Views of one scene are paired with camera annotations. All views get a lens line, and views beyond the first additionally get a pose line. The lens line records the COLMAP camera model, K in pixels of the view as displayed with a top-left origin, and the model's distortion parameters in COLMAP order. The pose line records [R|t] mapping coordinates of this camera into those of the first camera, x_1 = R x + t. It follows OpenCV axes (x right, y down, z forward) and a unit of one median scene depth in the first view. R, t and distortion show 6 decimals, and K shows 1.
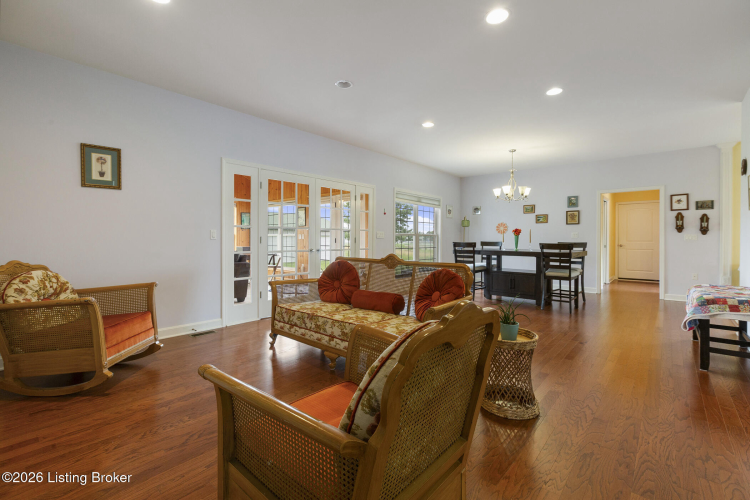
lens RADIAL K [[341.6, 0, 369.7], [0, 341.6, 240.2], [0, 0, 1]] dist [0.005155, -0.001203]
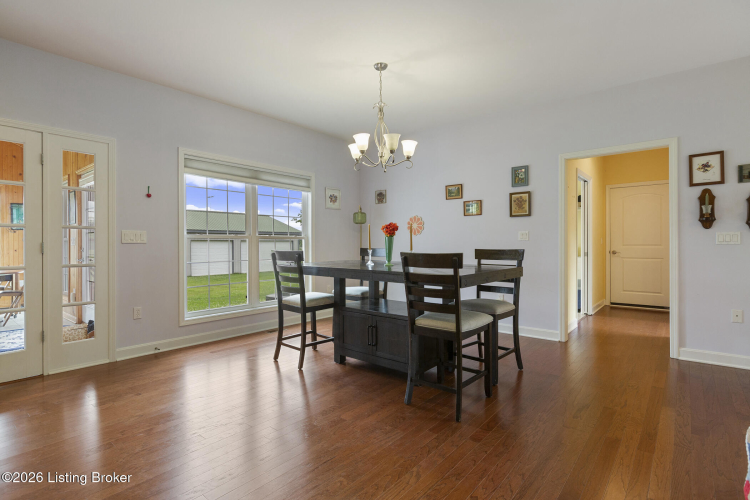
lens RADIAL K [[378.3, 0, 371.6], [0, 378.3, 245.9], [0, 0, 1]] dist [-0.003806, 0.000494]
pose [[0.999653, -0.007018, 0.025370, 0.394517], [0.006982, 0.999974, 0.001515, -0.000782], [-0.025380, -0.001337, 0.999677, 0.455545]]
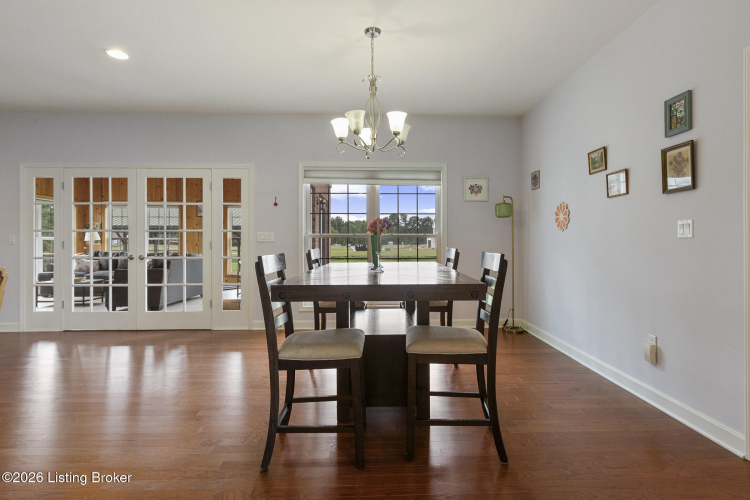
lens RADIAL K [[378.3, 0, 390.3], [0, 378.3, 240.9], [0, 0, 1]] dist [-0.003806, 0.000494]
pose [[0.687793, -0.005142, -0.725889, 0.781100], [0.002357, 0.999985, -0.004850, -0.003324], [0.725903, 0.001625, 0.687795, 0.708099]]
